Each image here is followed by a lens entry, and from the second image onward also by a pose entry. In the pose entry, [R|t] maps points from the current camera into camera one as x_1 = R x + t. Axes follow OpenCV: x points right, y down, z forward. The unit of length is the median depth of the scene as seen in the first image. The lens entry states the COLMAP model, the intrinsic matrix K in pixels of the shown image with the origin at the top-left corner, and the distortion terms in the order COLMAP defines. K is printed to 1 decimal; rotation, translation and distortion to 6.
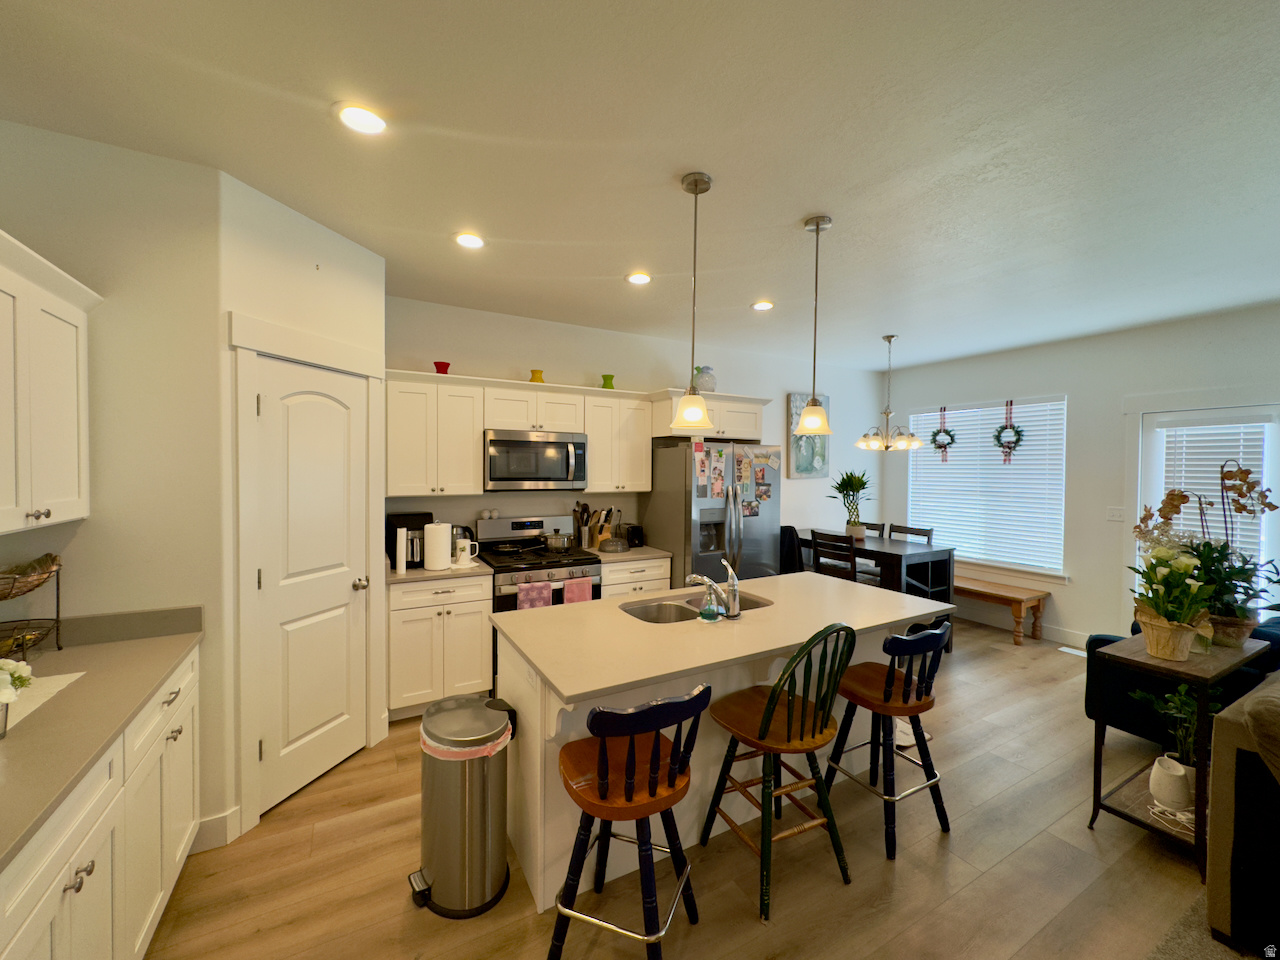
lens RADIAL K [[509.4, 0, 638.8], [0, 509.4, 478.1], [0, 0, 1]] dist [-0.002207, 0.000939]
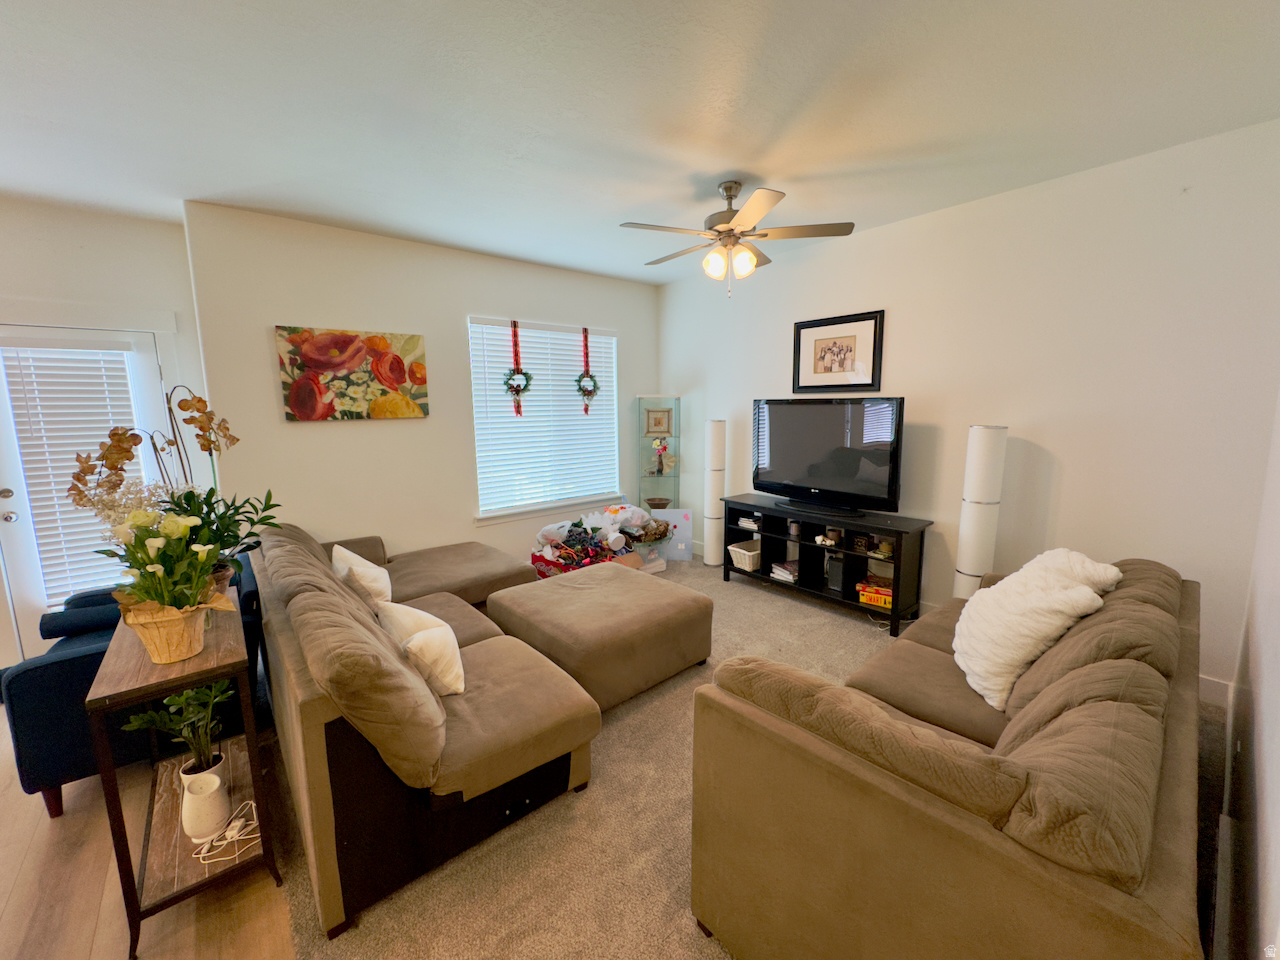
lens RADIAL K [[509.4, 0, 632.9], [0, 509.4, 473.8], [0, 0, 1]] dist [-0.002207, 0.000939]
pose [[-0.199182, -0.139834, 0.969935, 0.116195], [0.036014, 0.988054, 0.149842, 0.003315], [-0.979301, 0.064777, -0.191766, 0.239449]]
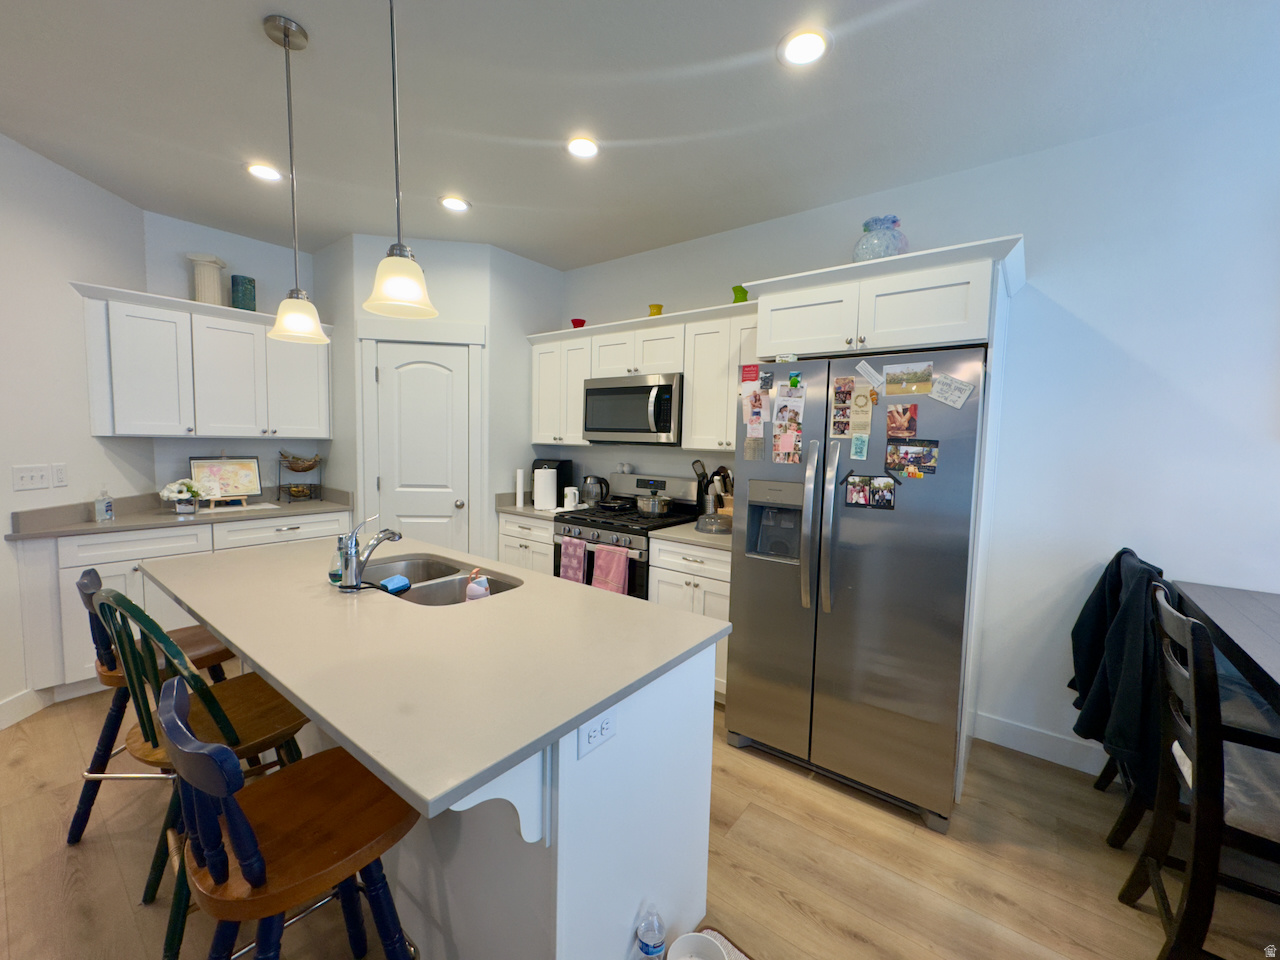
lens RADIAL K [[509.4, 0, 633.9], [0, 509.4, 477.7], [0, 0, 1]] dist [-0.002207, 0.000939]
pose [[0.388816, 0.072798, -0.918435, 0.512491], [-0.041272, 0.997249, 0.061573, 0.024132], [0.920390, 0.013965, 0.390751, 0.546749]]
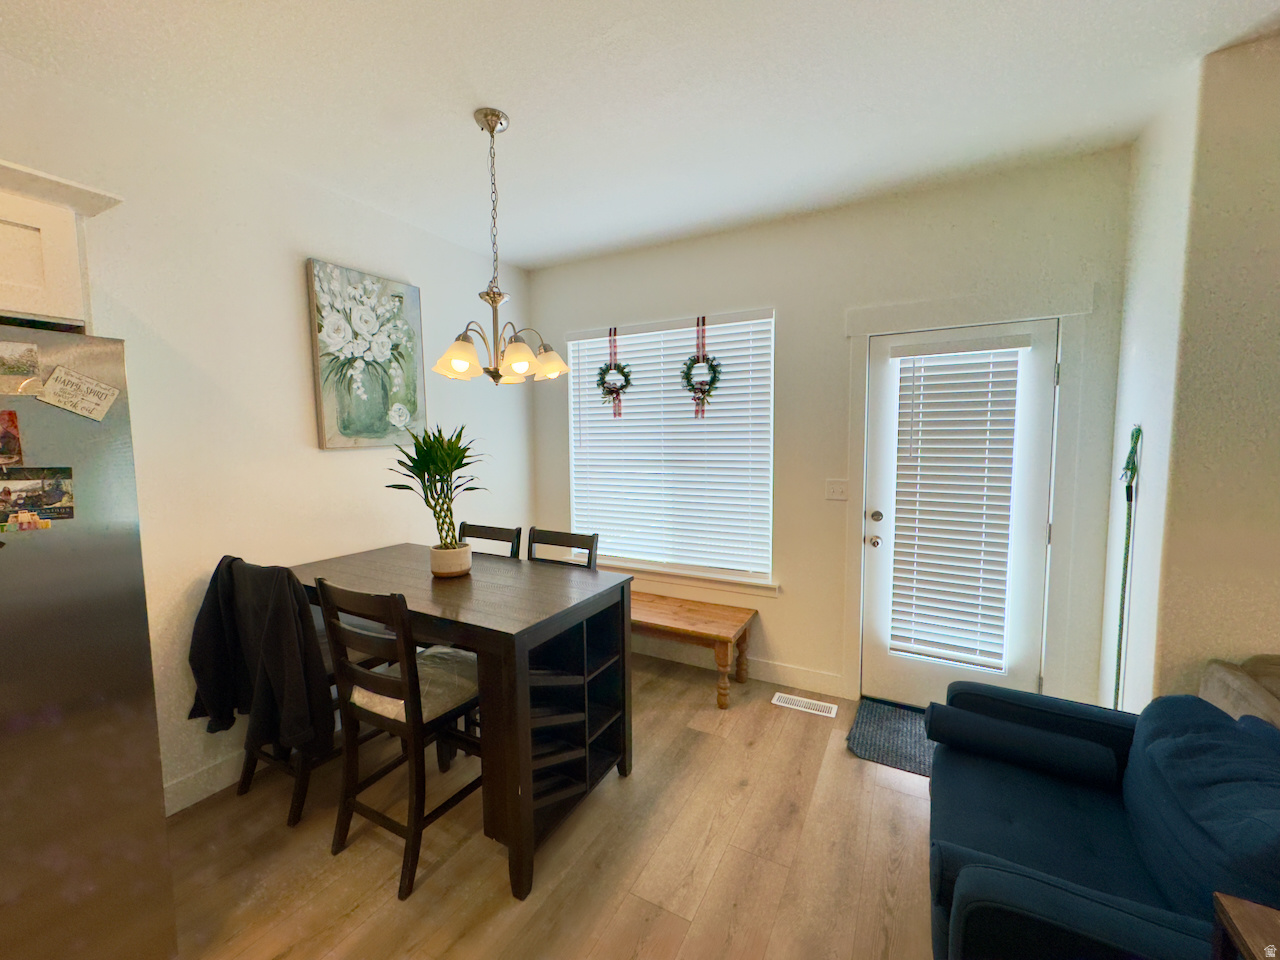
lens RADIAL K [[509.4, 0, 640.5], [0, 509.4, 482.1], [0, 0, 1]] dist [-0.002207, 0.000939]
pose [[0.848692, -0.059251, 0.525559, 0.350133], [0.024983, 0.997087, 0.072067, 0.005770], [-0.528298, -0.048032, 0.847700, 0.541278]]
